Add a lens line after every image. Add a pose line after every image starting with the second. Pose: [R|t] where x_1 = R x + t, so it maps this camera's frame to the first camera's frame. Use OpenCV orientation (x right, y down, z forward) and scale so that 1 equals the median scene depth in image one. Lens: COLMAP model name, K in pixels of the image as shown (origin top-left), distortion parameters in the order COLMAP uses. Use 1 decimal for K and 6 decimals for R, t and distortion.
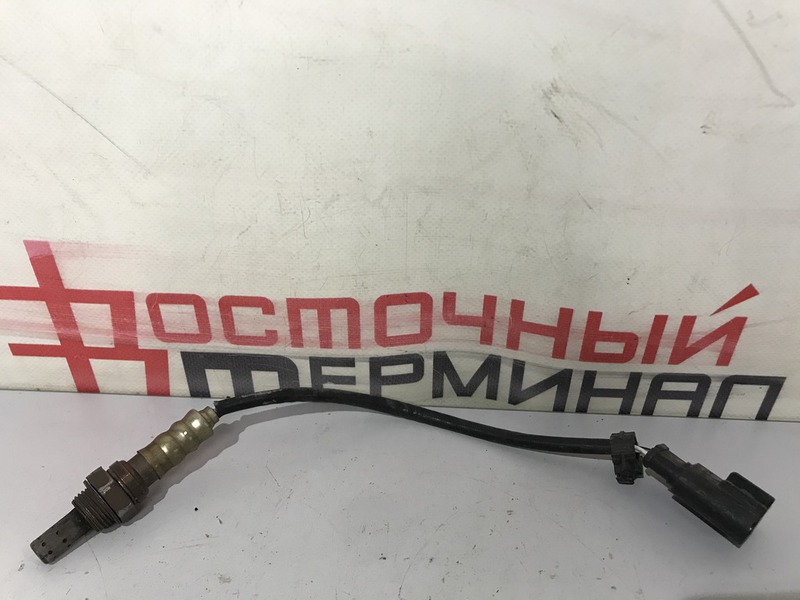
lens RADIAL K [[654.2, 0, 400.0], [0, 654.2, 300.0], [0, 0, 1]] dist [0.000921, -0.001213]
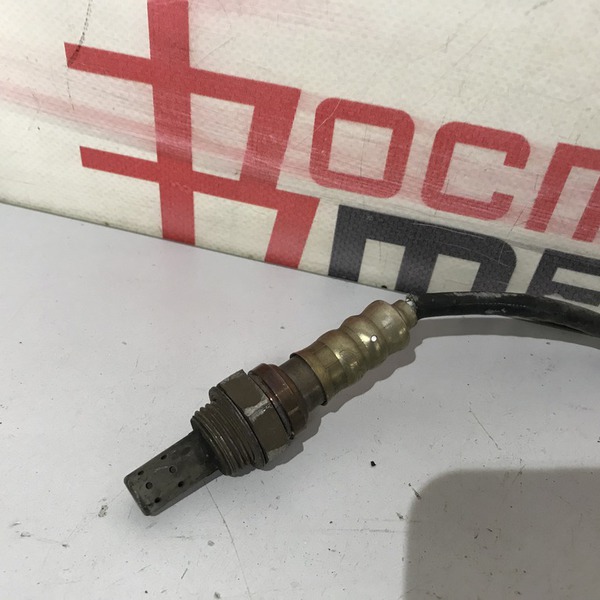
lens RADIAL K [[655.6, 0, 300.0], [0, 655.6, 300.0], [0, 0, 1]] dist [0.154298, -0.558719]
pose [[0.979795, 0.185305, -0.075266, -0.315411], [-0.171463, 0.971962, 0.160904, 0.074528], [0.102972, -0.144747, 0.984096, 0.360303]]
